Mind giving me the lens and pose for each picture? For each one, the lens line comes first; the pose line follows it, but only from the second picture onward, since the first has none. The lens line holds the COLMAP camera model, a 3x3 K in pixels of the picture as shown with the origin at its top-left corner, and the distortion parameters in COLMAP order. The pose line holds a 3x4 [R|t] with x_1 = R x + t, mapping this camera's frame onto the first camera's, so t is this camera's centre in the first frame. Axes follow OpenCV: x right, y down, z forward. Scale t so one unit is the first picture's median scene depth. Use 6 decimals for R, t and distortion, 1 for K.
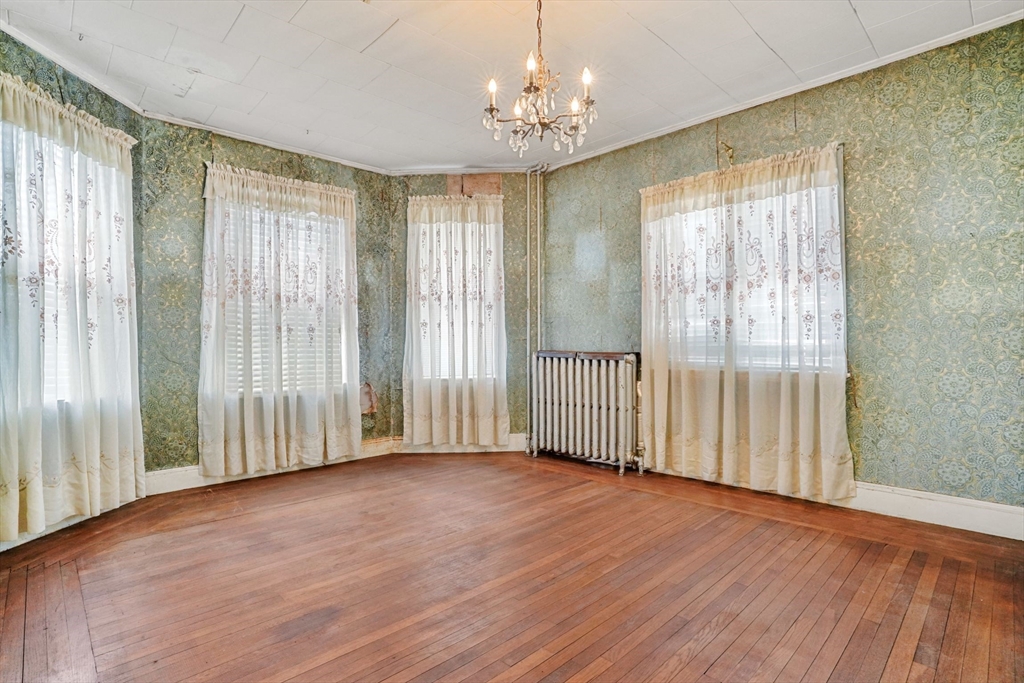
lens RADIAL K [[503.1, 0, 512.0], [0, 503.1, 341.5], [0, 0, 1]] dist [-0.075053, 0.031793]
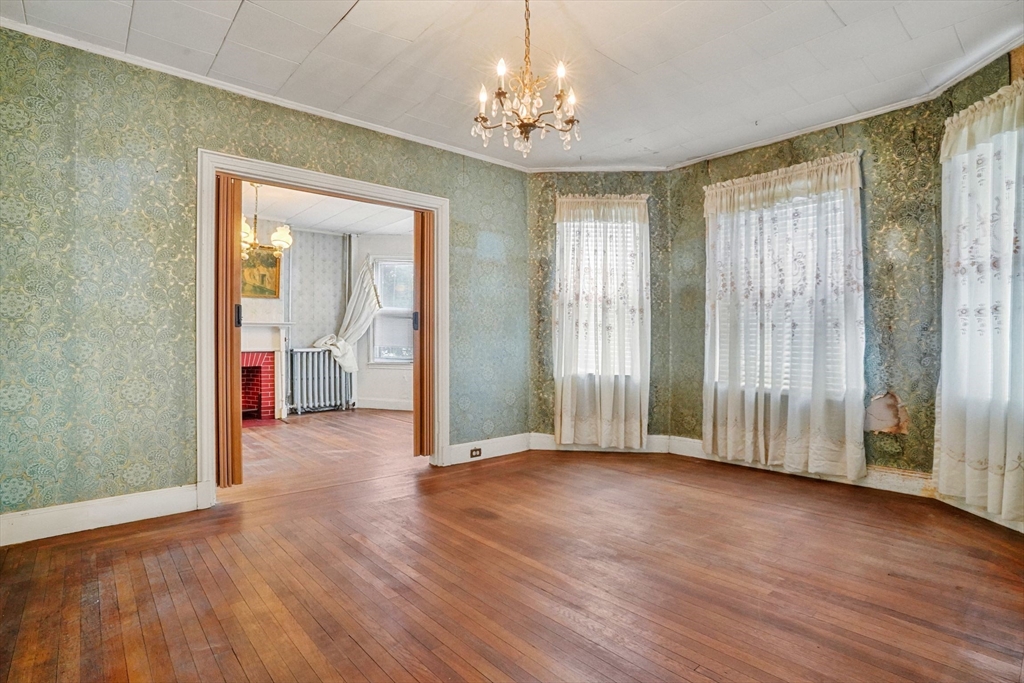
lens RADIAL K [[512.0, 0, 512.0], [0, 512.0, 341.5], [0, 0, 1]] dist [-0.076812, 0.035007]
pose [[-0.044548, 0.007626, -0.998978, 0.579068], [0.001739, 0.999970, 0.007556, -0.002100], [0.999006, -0.001401, -0.044560, 0.546110]]
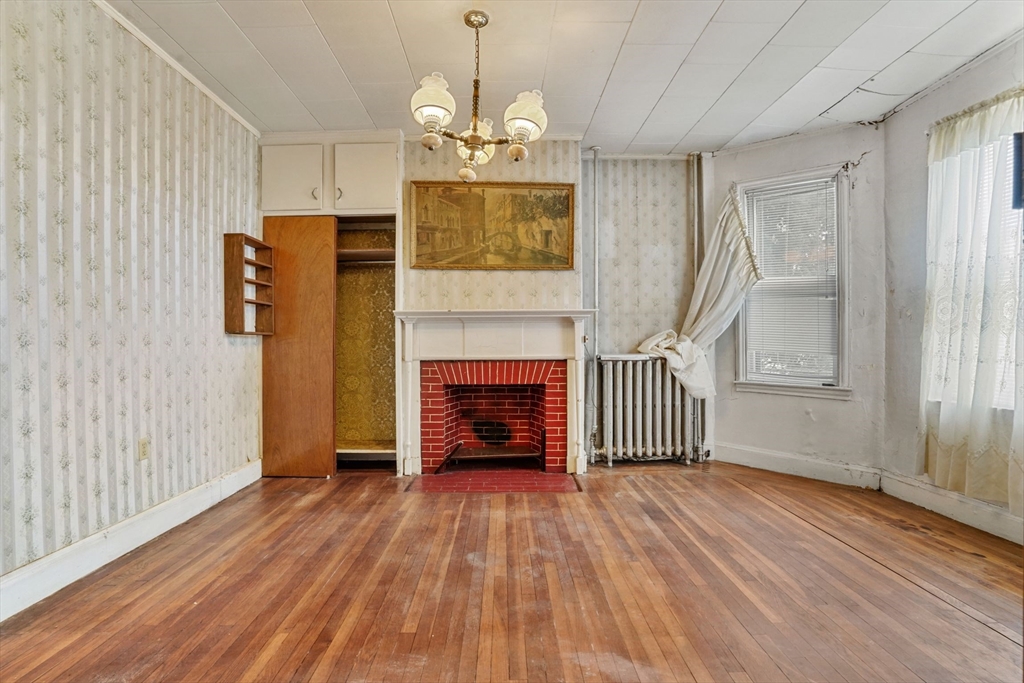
lens RADIAL K [[510.6, 0, 509.4], [0, 510.6, 353.2], [0, 0, 1]] dist [-0.076745, 0.035147]
pose [[-0.687171, 0.021570, -0.726176, 0.334038], [0.010604, 0.999750, 0.019662, 0.001081], [0.726419, 0.005811, -0.687228, 0.470679]]
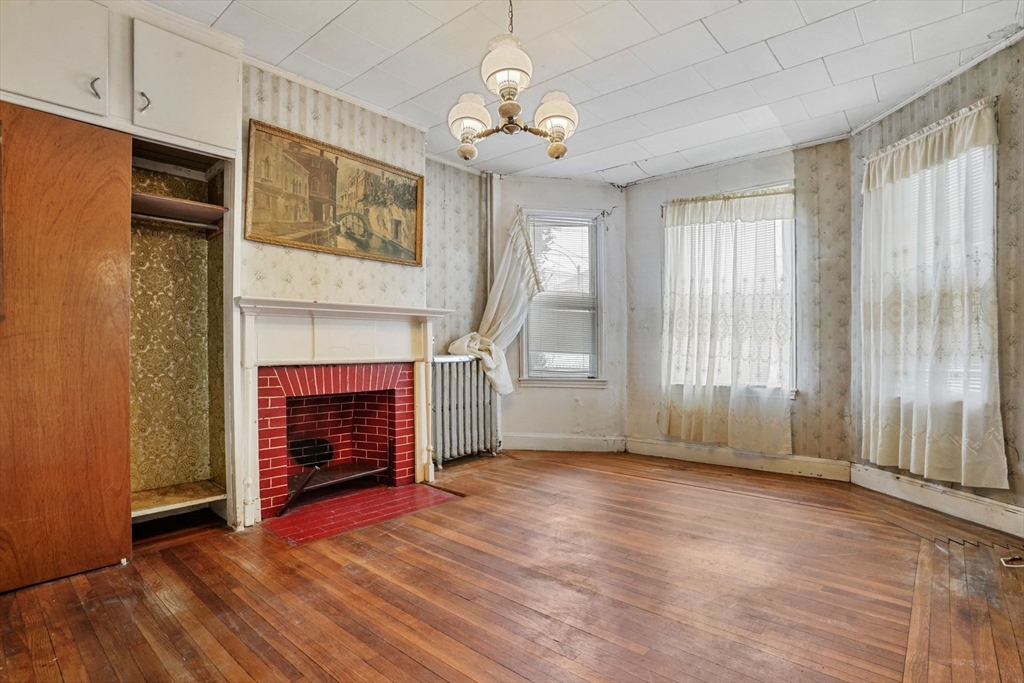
lens RADIAL K [[510.6, 0, 509.4], [0, 510.6, 353.2], [0, 0, 1]] dist [-0.076745, 0.035147]
pose [[0.076476, 0.020482, -0.996861, 0.375458], [0.001136, 0.999787, 0.020629, 0.000685], [0.997071, -0.002710, 0.076436, 0.322693]]
